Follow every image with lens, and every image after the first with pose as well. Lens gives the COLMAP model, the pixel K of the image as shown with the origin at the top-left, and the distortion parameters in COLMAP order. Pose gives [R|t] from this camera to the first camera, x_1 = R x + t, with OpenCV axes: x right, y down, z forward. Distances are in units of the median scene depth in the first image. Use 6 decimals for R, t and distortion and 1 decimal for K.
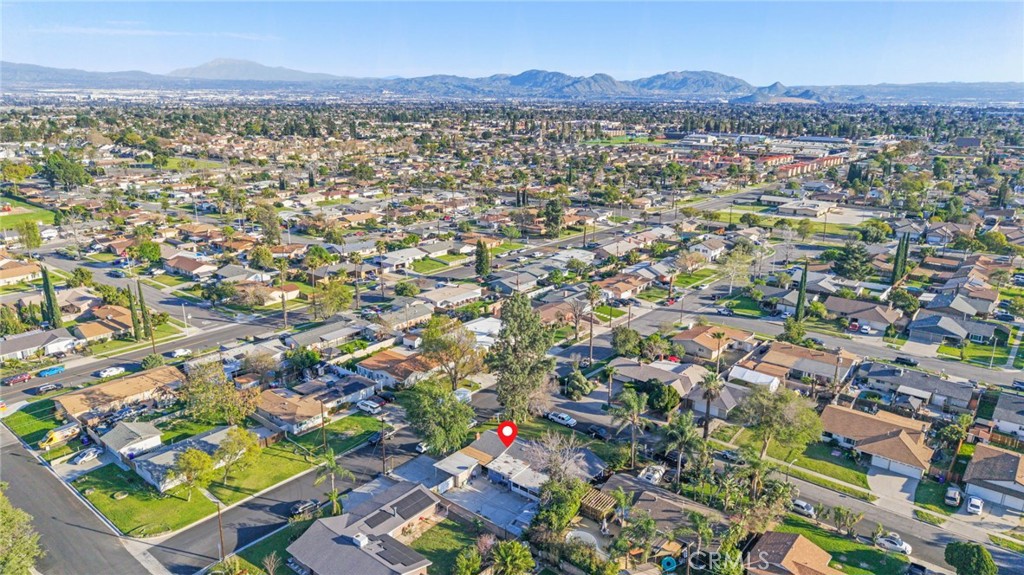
lens RADIAL K [[685.5, 0, 510.6], [0, 685.5, 284.8], [0, 0, 1]] dist [0.021262, -0.019922]
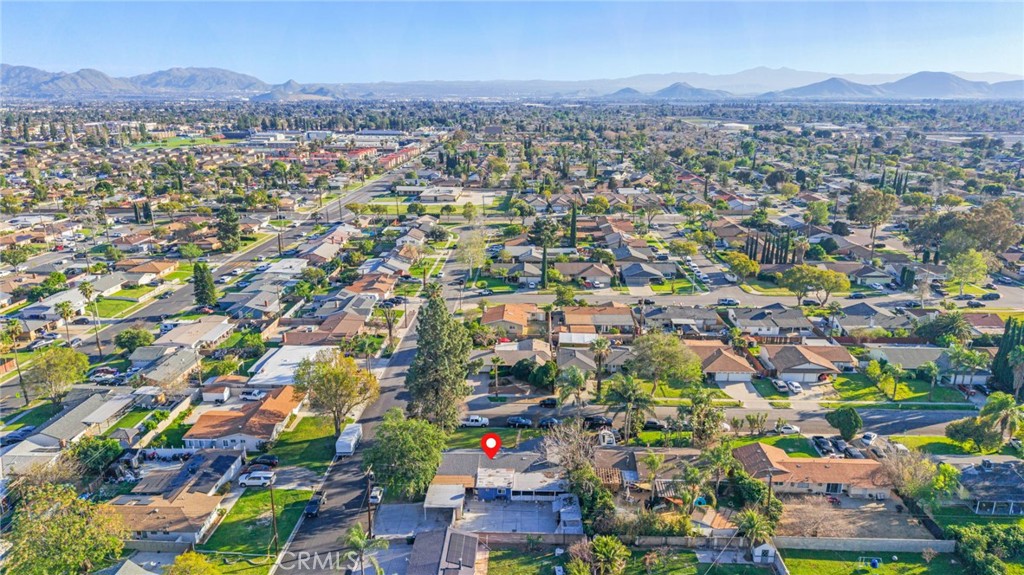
lens RADIAL K [[685.5, 0, 514.0], [0, 685.5, 288.5], [0, 0, 1]] dist [0.021262, -0.019922]
pose [[0.791043, -0.175932, 0.585917, -0.274263], [0.171138, 0.983156, 0.064158, -0.026504], [-0.587335, 0.049521, 0.807827, 0.120183]]
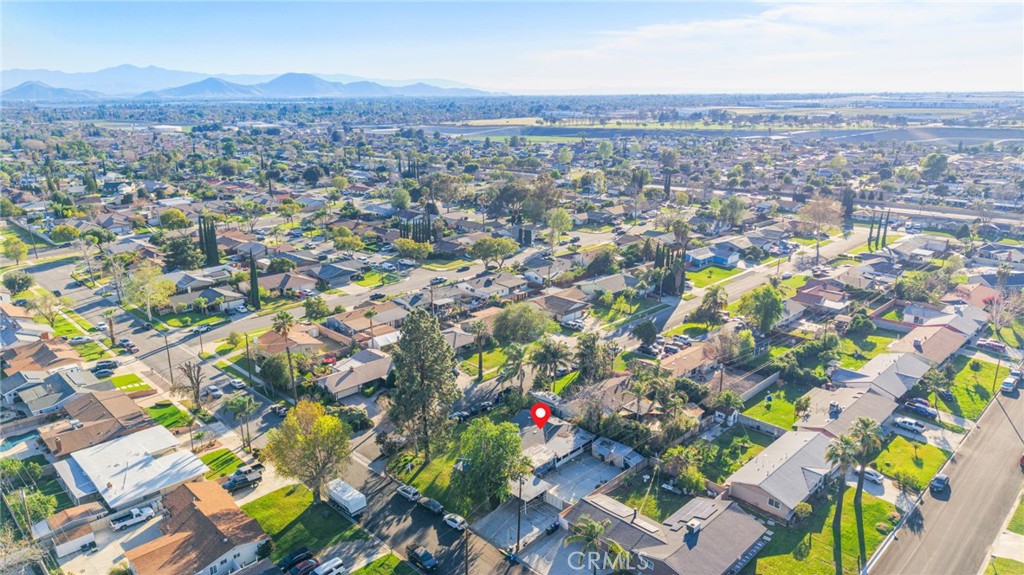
lens RADIAL K [[685.5, 0, 511.5], [0, 685.5, 289.2], [0, 0, 1]] dist [0.021262, -0.019922]
pose [[0.090503, -0.286780, 0.953712, -0.496808], [0.276808, 0.927151, 0.252525, -0.123709], [-0.956654, 0.241141, 0.163293, 0.457318]]
